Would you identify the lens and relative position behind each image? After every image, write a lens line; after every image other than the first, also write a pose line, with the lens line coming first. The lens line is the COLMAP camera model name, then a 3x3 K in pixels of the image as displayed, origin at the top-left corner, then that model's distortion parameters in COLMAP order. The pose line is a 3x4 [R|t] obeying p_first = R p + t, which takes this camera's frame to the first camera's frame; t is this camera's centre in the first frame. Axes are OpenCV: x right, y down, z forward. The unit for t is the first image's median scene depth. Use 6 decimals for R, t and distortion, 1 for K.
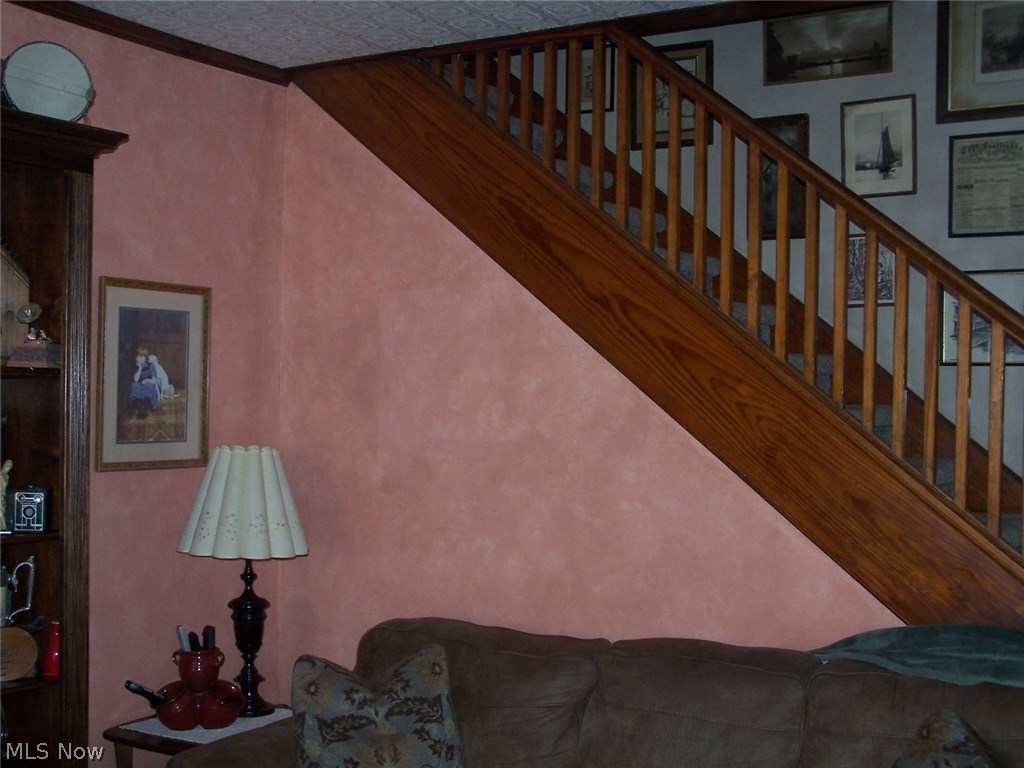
lens RADIAL K [[1507.0, 0, 512.0], [0, 1507.0, 384.0], [0, 0, 1]] dist [0.009910, -0.008770]
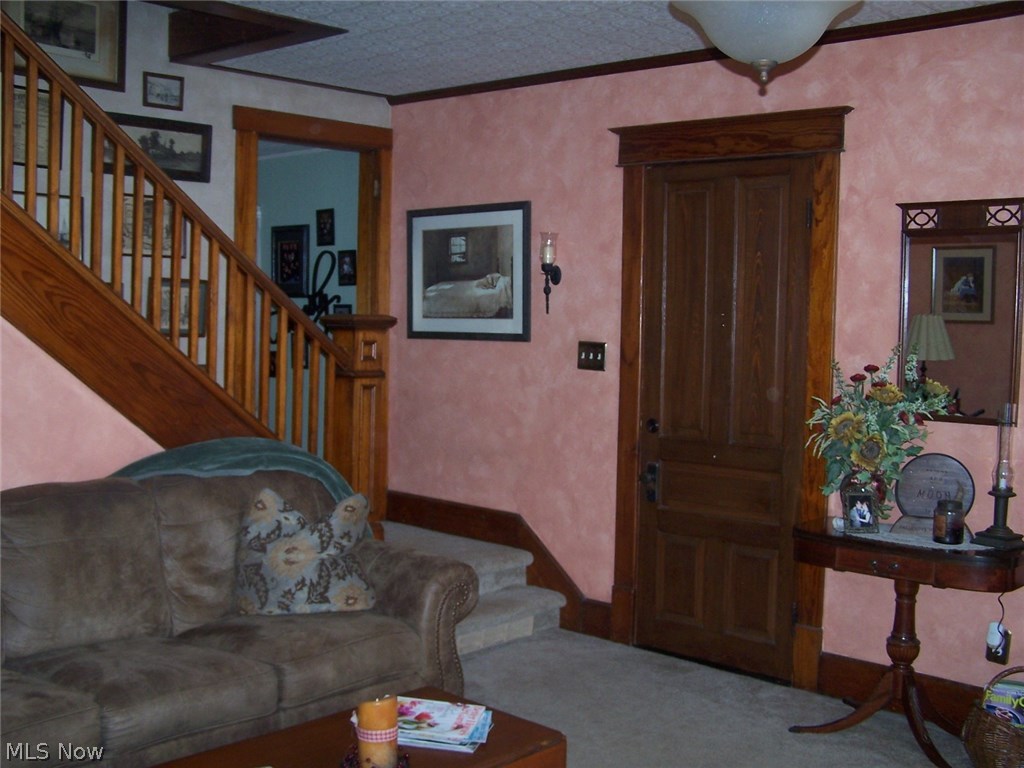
lens RADIAL K [[1137.3, 0, 512.0], [0, 1137.3, 384.0], [0, 0, 1]] dist [-0.003736, 0.013562]
pose [[0.278167, -0.064980, 0.958332, -0.647914], [-0.021877, 0.997022, 0.073953, 0.010902], [-0.960283, -0.041537, 0.275917, 0.373366]]
